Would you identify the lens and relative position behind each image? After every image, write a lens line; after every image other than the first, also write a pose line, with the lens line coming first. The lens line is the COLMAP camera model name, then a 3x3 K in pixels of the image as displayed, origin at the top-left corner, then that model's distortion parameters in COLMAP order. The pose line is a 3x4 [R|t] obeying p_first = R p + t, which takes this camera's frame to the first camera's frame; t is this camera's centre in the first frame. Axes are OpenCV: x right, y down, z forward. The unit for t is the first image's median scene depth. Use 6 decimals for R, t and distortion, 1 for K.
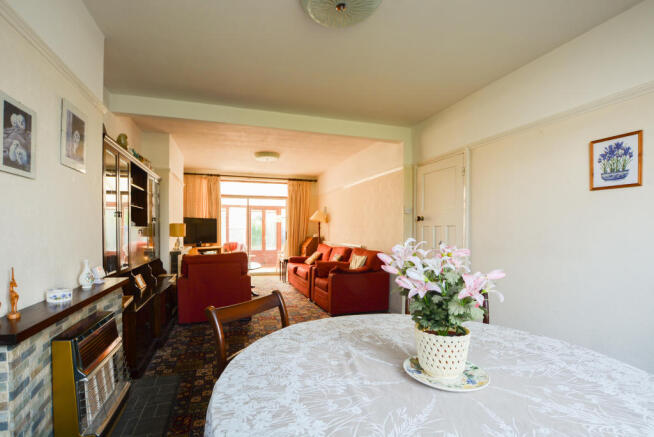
lens RADIAL K [[302.2, 0, 322.9], [0, 302.2, 229.5], [0, 0, 1]] dist [-0.032634, 0.000252]
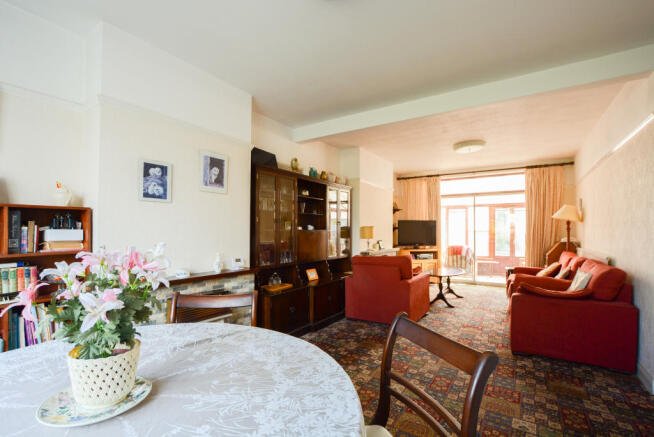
lens RADIAL K [[302.2, 0, 322.9], [0, 302.2, 229.5], [0, 0, 1]] dist [-0.032634, 0.000252]
pose [[0.615913, -0.008058, -0.787773, 0.182142], [0.002638, 0.999963, -0.008166, -0.000419], [0.787809, 0.002952, 0.615912, 0.122773]]
